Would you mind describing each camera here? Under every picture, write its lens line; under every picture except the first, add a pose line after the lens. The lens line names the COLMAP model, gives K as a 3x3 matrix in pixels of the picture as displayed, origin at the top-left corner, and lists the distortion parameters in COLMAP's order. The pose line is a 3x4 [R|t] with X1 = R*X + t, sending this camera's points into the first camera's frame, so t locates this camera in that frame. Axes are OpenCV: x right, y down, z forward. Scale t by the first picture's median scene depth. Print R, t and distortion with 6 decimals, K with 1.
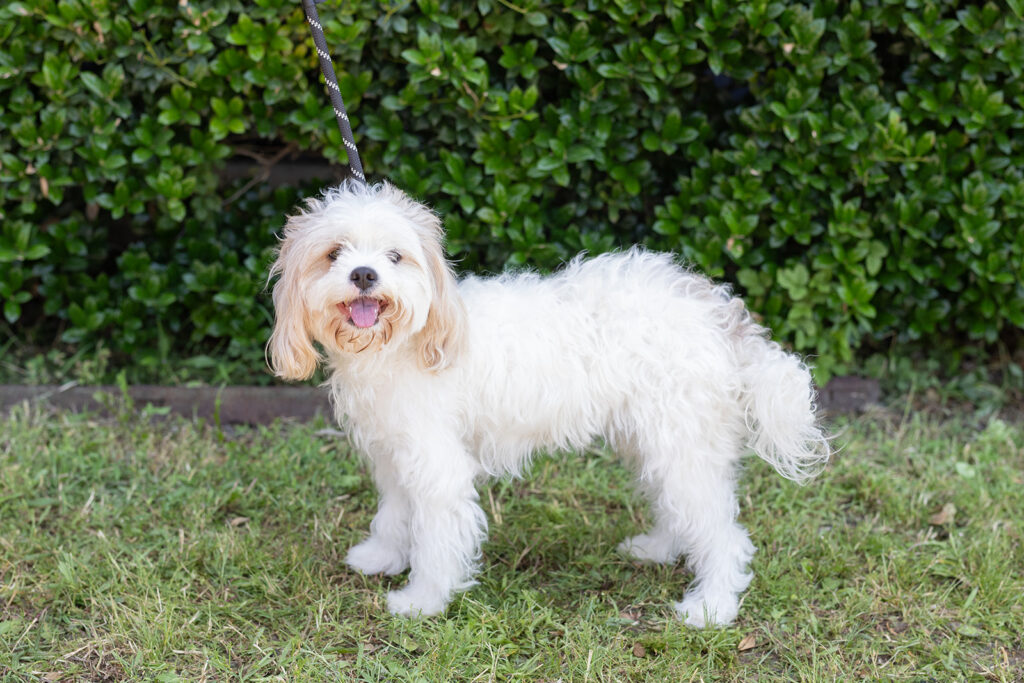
lens RADIAL K [[2392.4, 0, 514.6], [0, 2392.4, 337.4], [0, 0, 1]] dist [0.004266, 0.000000]
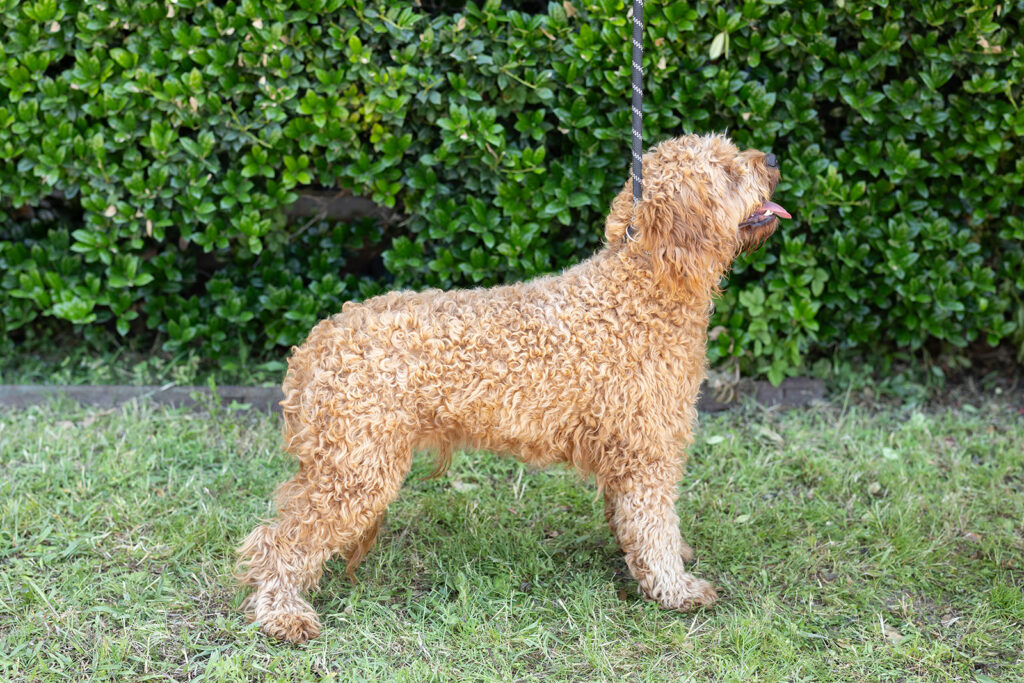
lens RADIAL K [[2392.4, 0, 509.4], [0, 2392.4, 344.8], [0, 0, 1]] dist [0.004266, 0.000000]
pose [[0.999977, -0.000882, -0.006736, -0.000759], [0.000968, 0.999919, 0.012703, -0.017214], [0.006725, -0.012710, 0.999897, -0.244163]]
